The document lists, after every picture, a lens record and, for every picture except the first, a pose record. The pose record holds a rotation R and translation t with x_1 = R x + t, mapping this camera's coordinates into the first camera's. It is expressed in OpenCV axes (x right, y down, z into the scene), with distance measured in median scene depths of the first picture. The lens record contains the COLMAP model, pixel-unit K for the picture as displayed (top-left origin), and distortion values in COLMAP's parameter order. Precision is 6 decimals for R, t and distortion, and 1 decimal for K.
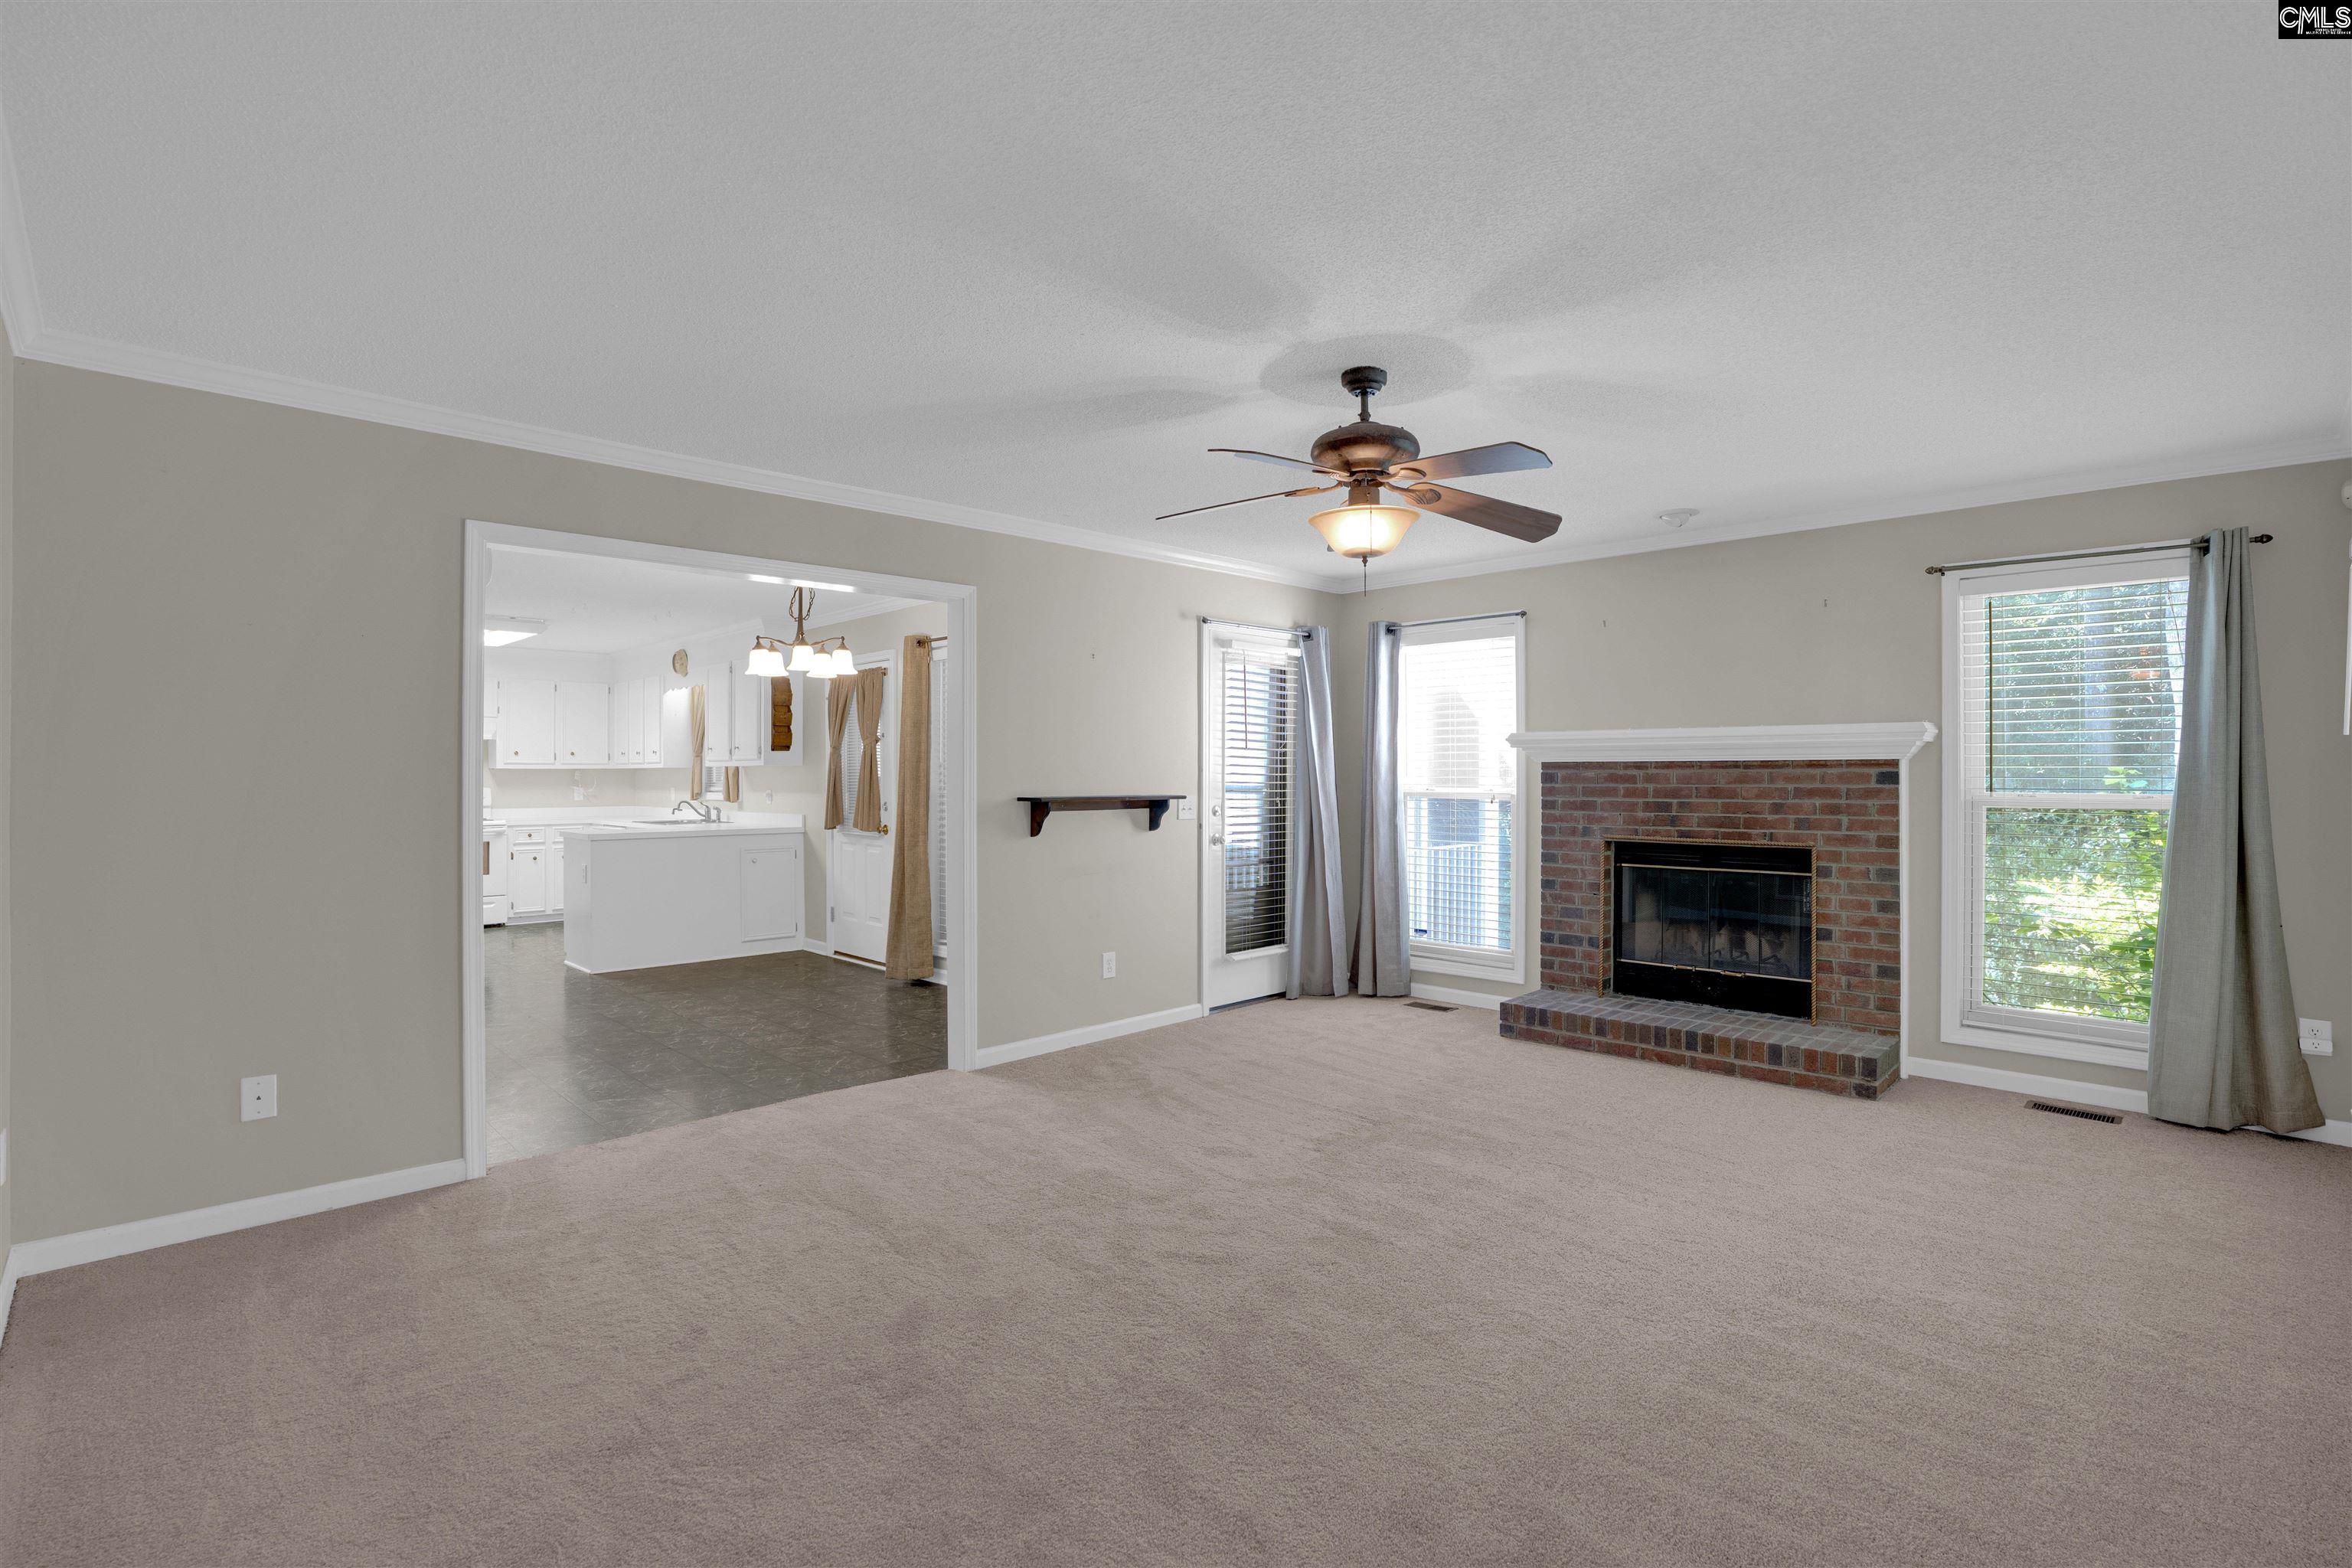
lens RADIAL K [[1103.2, 0, 1163.4], [0, 1103.2, 775.5], [0, 0, 1]] dist [-0.021412, 0.001684]
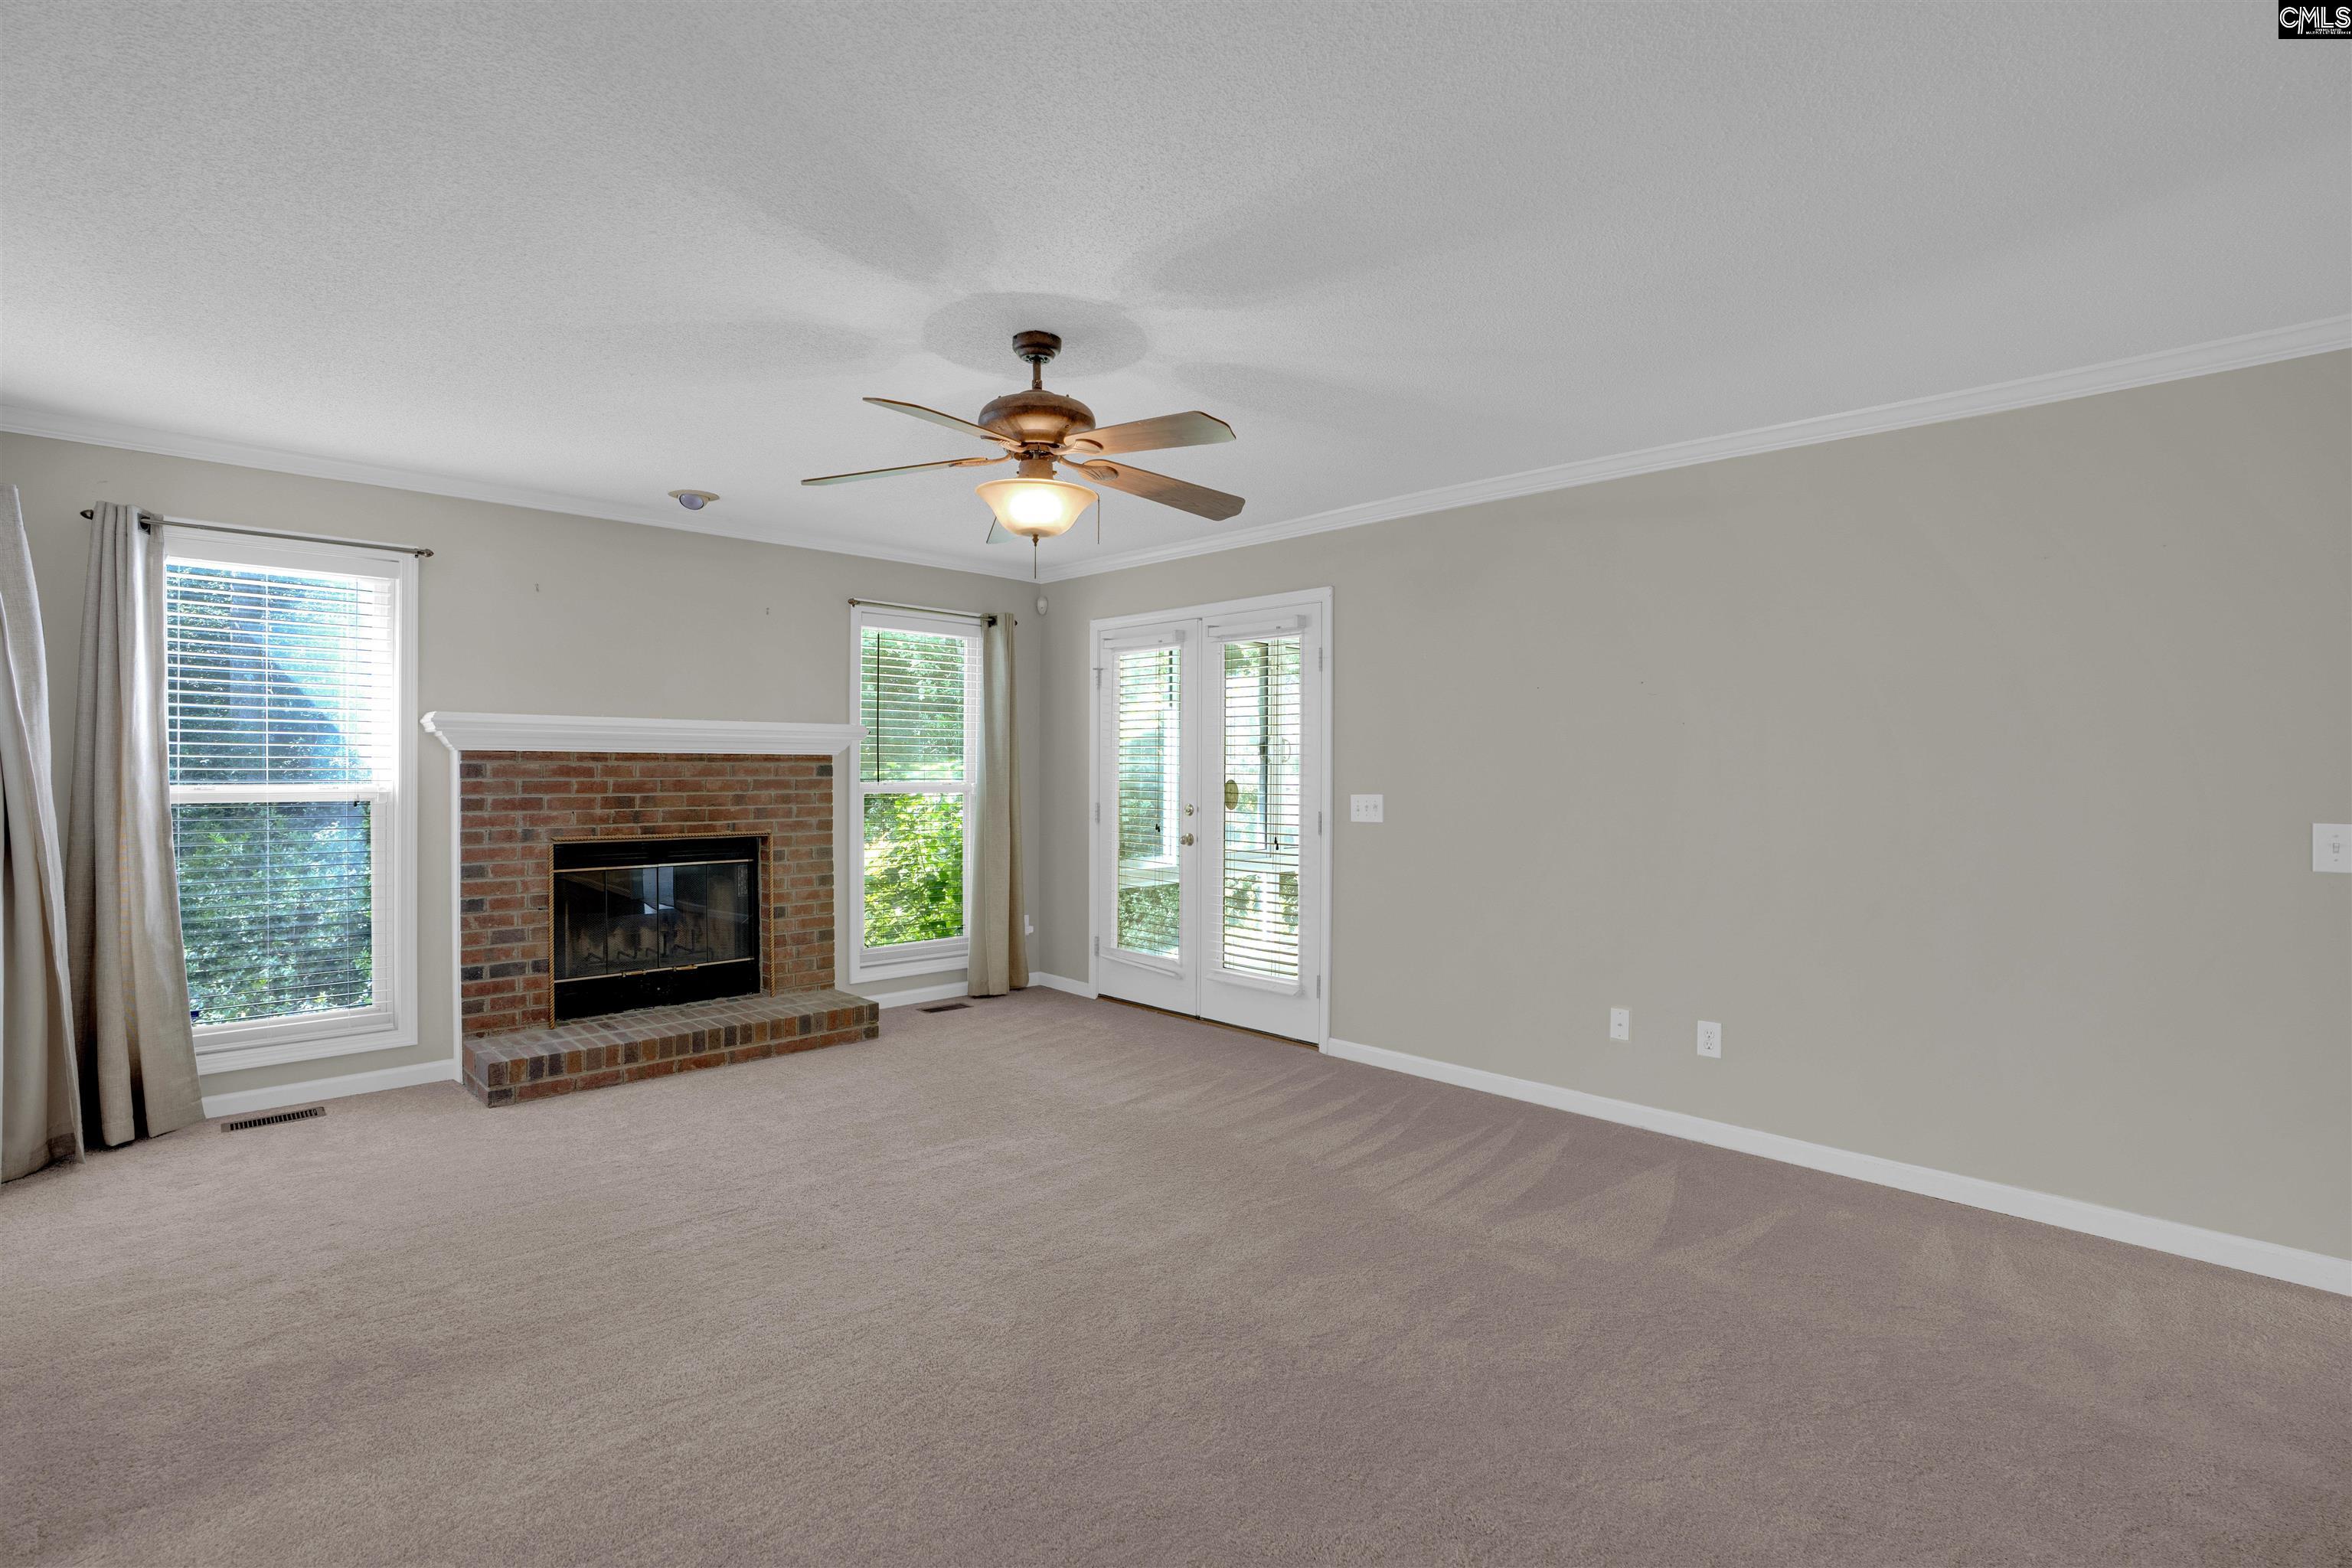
lens RADIAL K [[1103.2, 0, 1169.1], [0, 1103.2, 779.3], [0, 0, 1]] dist [-0.021412, 0.001684]
pose [[0.035215, -0.010323, 0.999326, -0.459549], [-0.005311, 0.999931, 0.010517, -0.002751], [-0.999366, -0.005678, 0.035158, 0.528869]]
